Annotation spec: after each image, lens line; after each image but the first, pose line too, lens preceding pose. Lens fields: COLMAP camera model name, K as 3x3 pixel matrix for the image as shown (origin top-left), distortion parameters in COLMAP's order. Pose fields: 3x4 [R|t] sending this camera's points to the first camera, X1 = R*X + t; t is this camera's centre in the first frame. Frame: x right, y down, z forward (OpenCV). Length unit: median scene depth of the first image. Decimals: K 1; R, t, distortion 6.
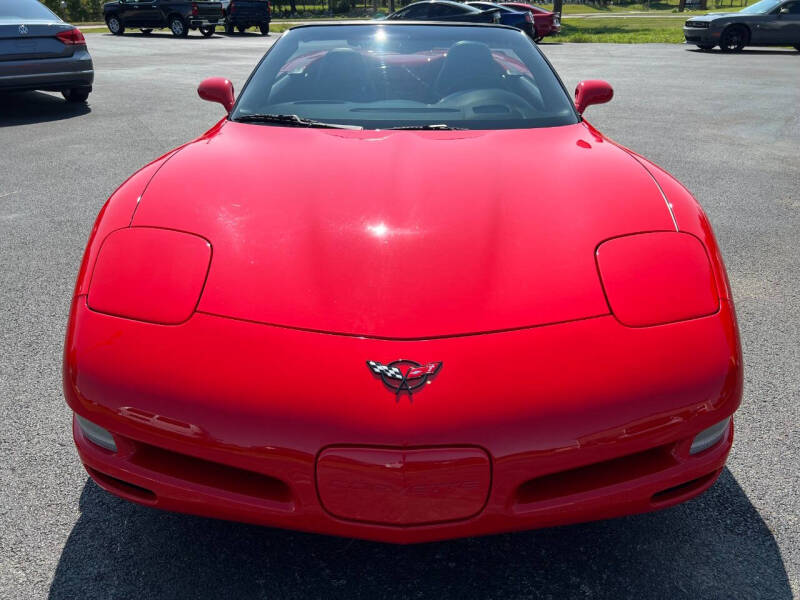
lens RADIAL K [[609.0, 0, 403.3], [0, 609.0, 302.1], [0, 0, 1]] dist [0.037743, -0.051385]
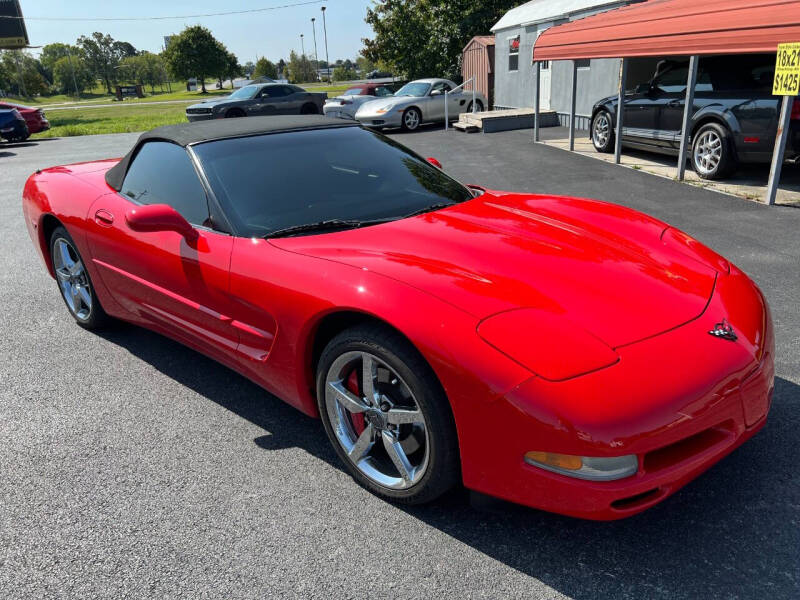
lens RADIAL K [[609.0, 0, 403.3], [0, 609.0, 302.1], [0, 0, 1]] dist [0.037743, -0.051385]
pose [[0.653791, -0.280374, 0.702814, -0.155338], [0.363015, 0.931171, 0.033779, -0.029307], [-0.663911, 0.233047, 0.710571, 0.036735]]
